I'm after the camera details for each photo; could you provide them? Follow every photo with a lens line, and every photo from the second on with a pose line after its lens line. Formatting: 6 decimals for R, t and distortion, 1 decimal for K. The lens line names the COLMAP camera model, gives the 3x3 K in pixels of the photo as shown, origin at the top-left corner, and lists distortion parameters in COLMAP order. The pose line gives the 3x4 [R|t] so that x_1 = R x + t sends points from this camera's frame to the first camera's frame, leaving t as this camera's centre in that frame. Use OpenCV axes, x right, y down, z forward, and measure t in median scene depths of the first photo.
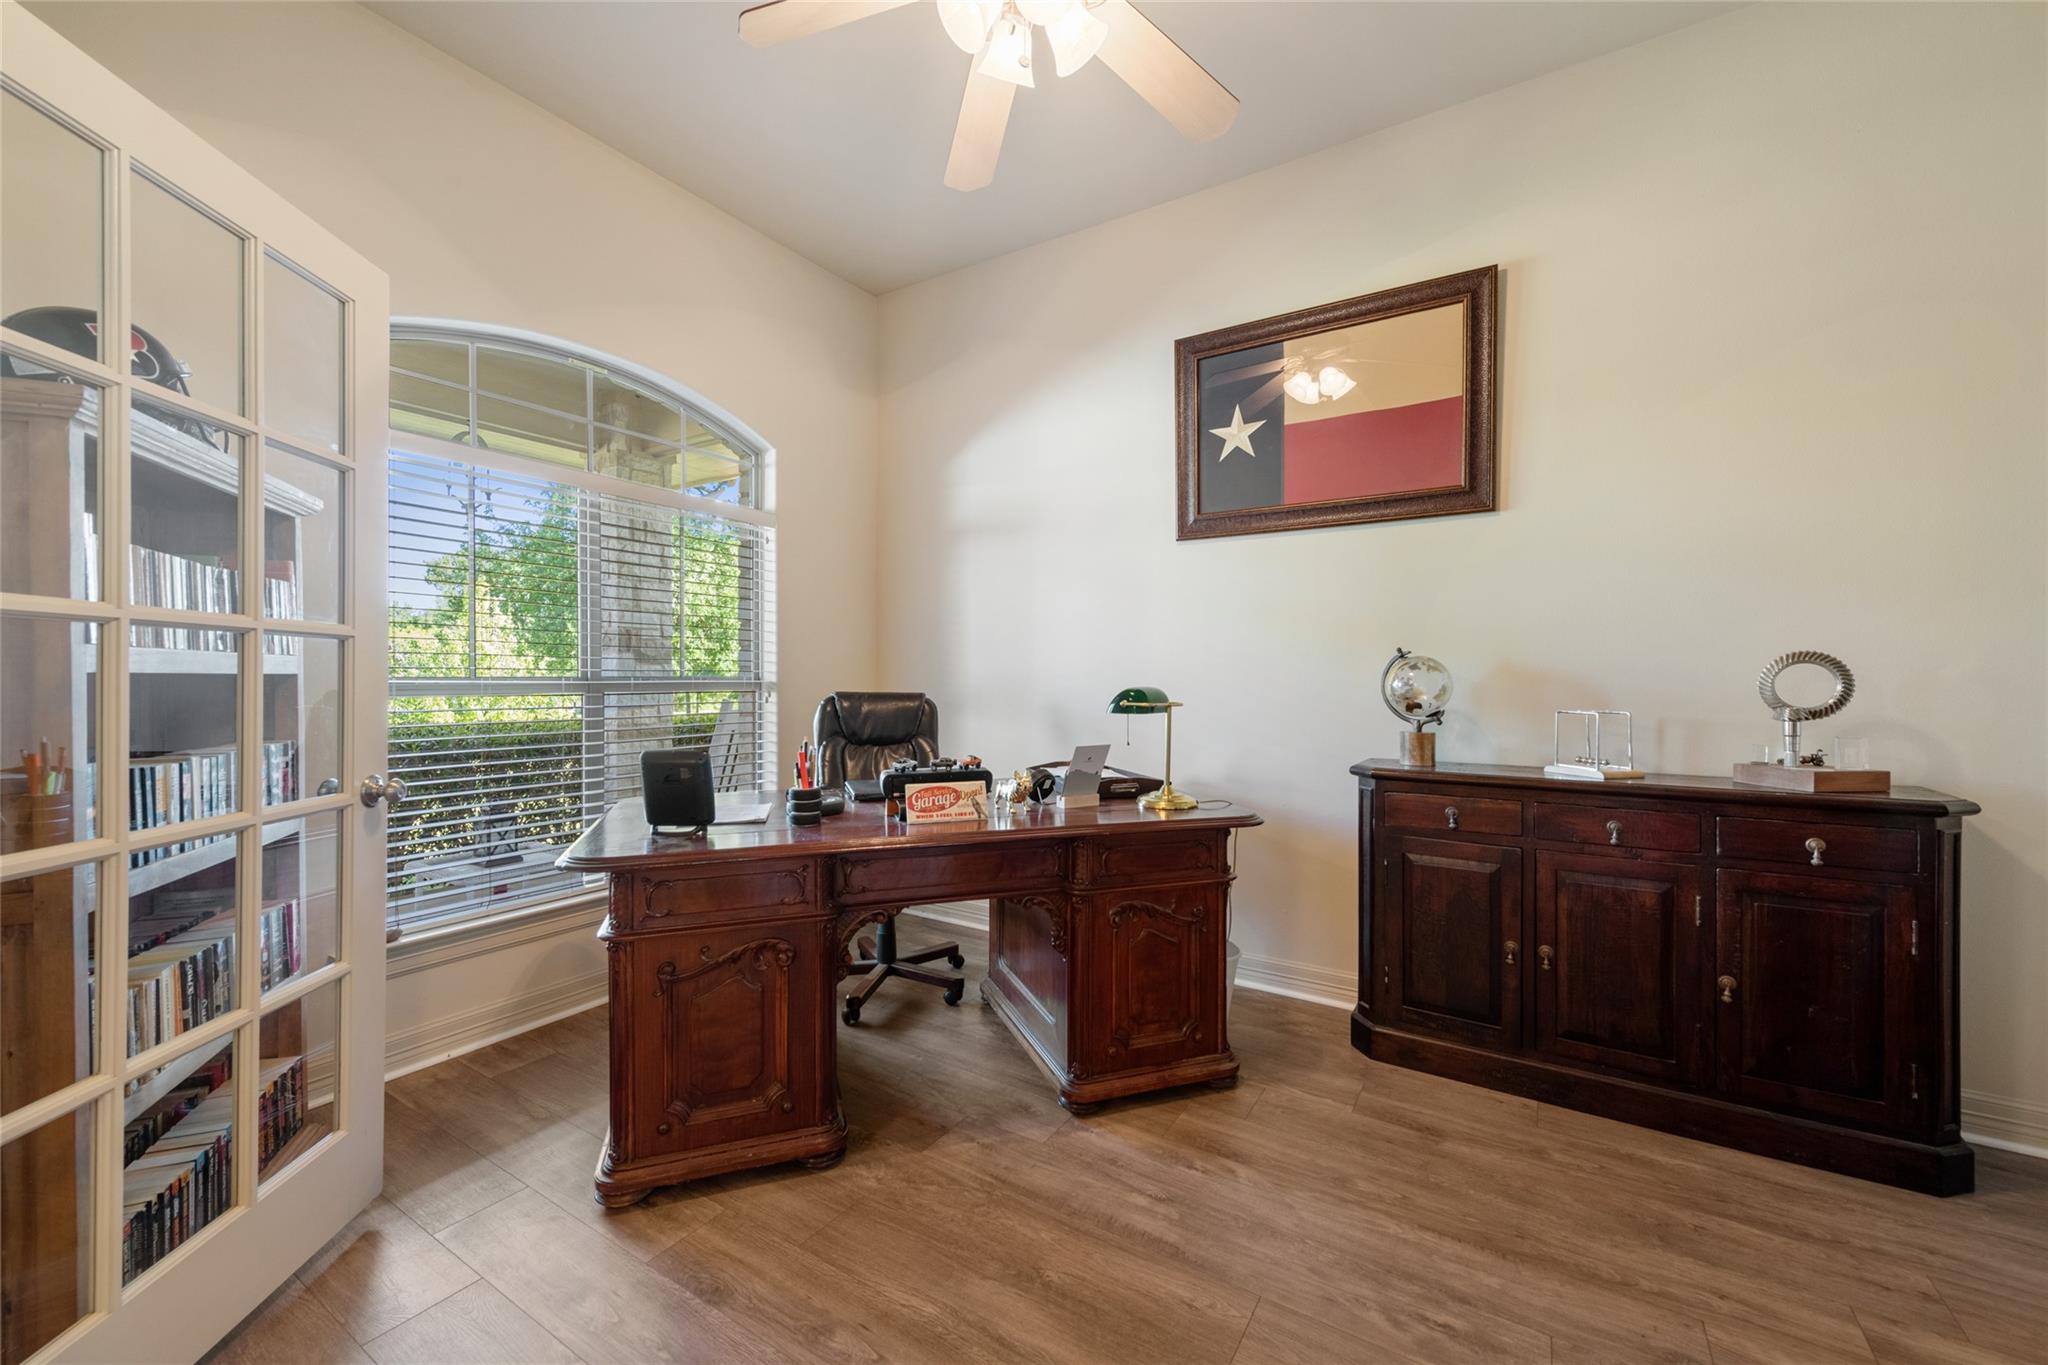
lens RADIAL K [[820.3, 0, 1015.5], [0, 820.3, 682.2], [0, 0, 1]] dist [0.002870, -0.000819]
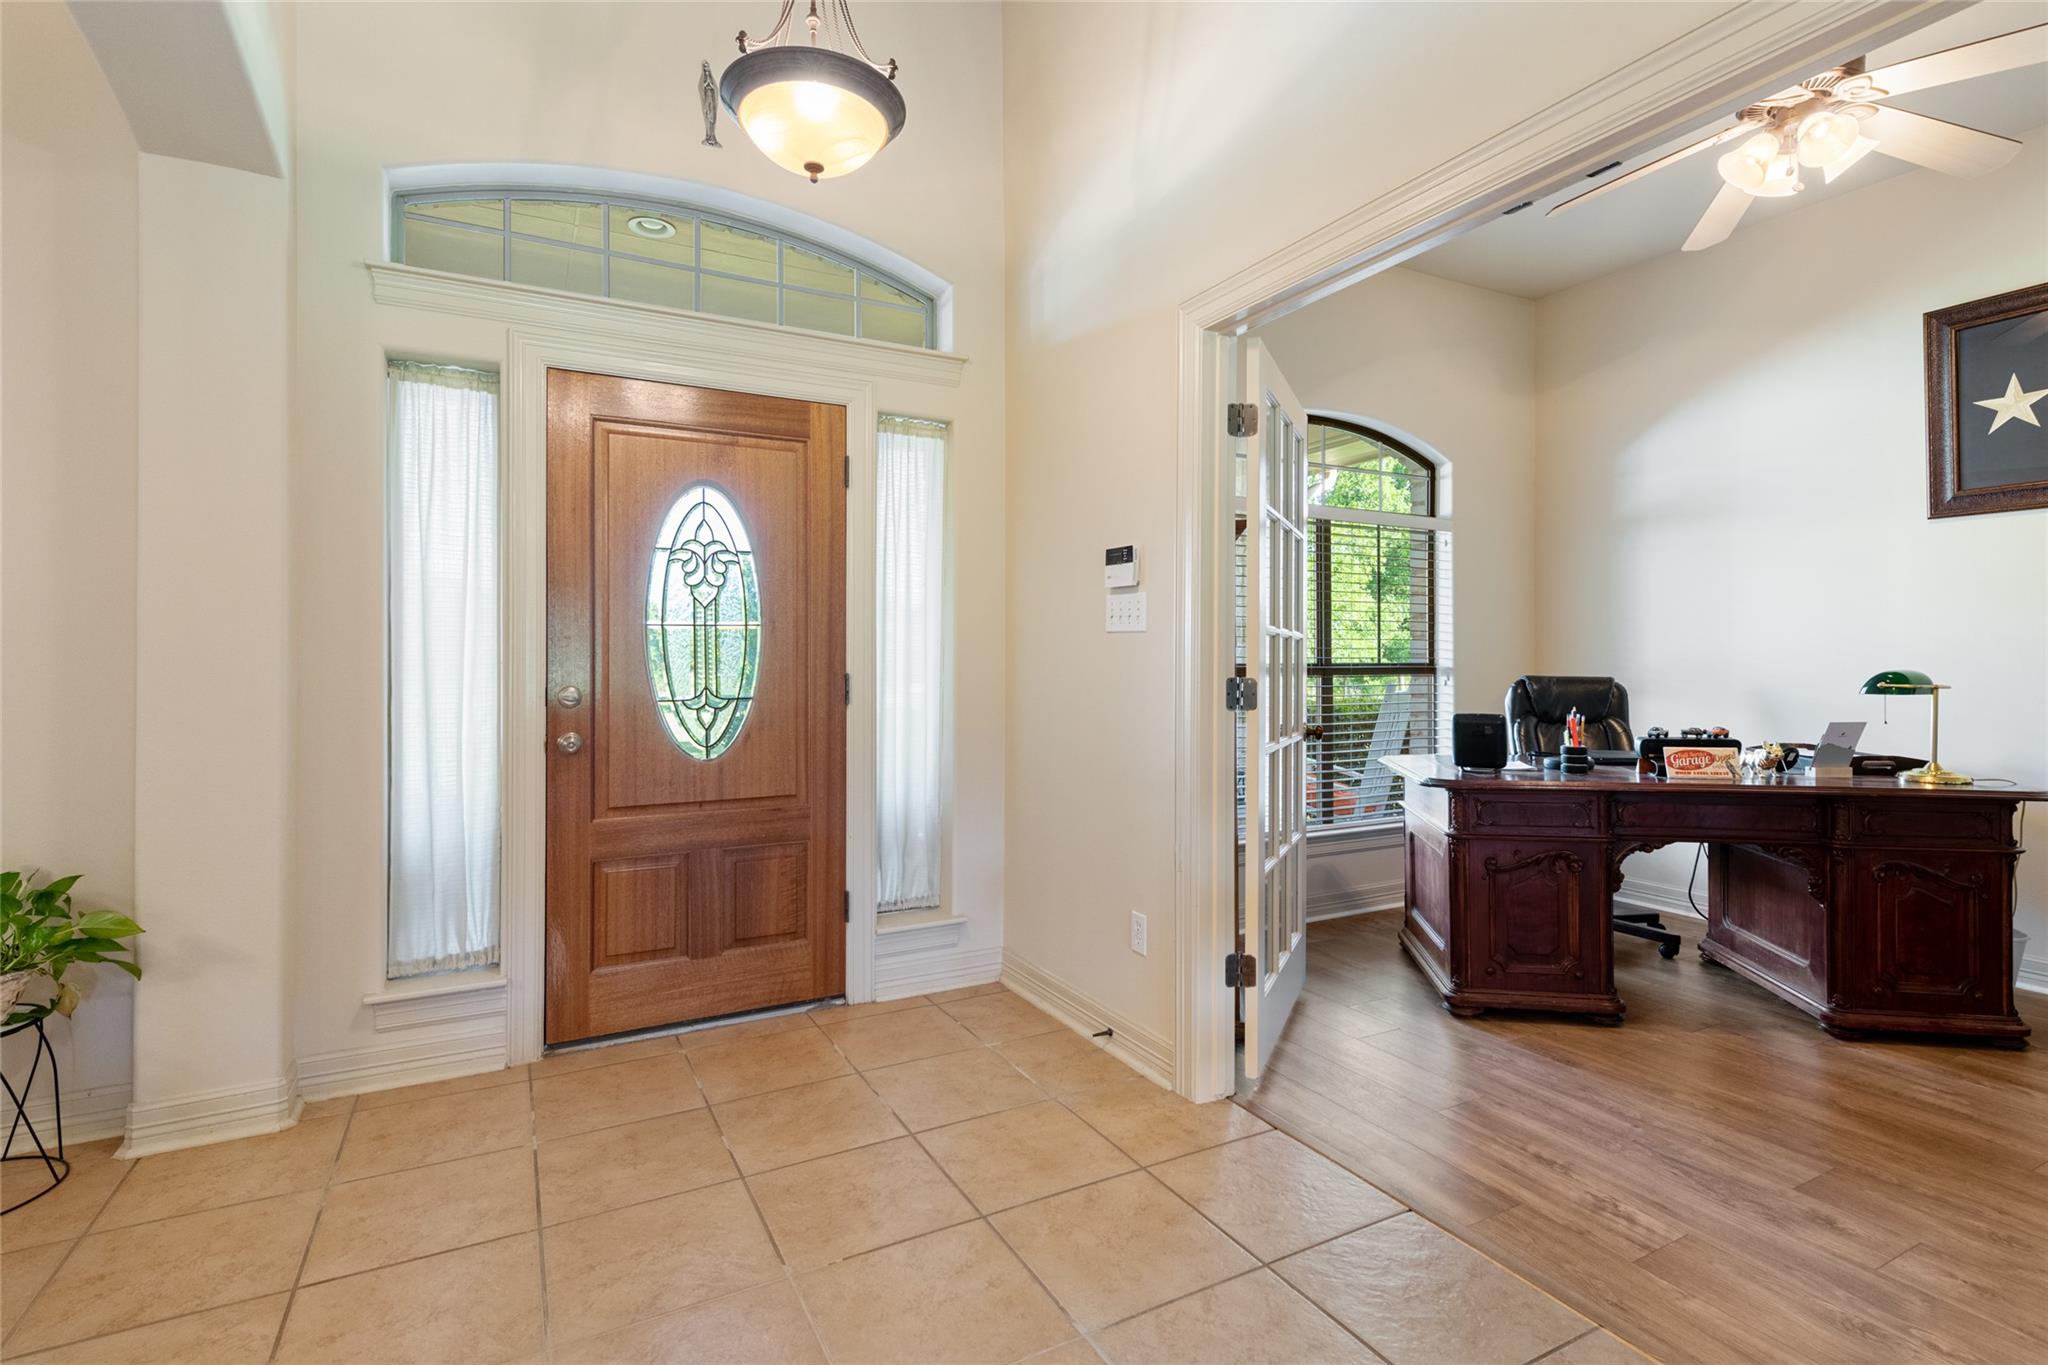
lens RADIAL K [[968.3, 0, 1019.0], [0, 968.3, 657.8], [0, 0, 1]] dist [0.002055, -0.002819]
pose [[0.867434, -0.005585, -0.497520, -0.231992], [-0.001164, 0.999911, -0.013255, 0.008183], [0.497550, 0.012077, 0.867351, -0.721400]]
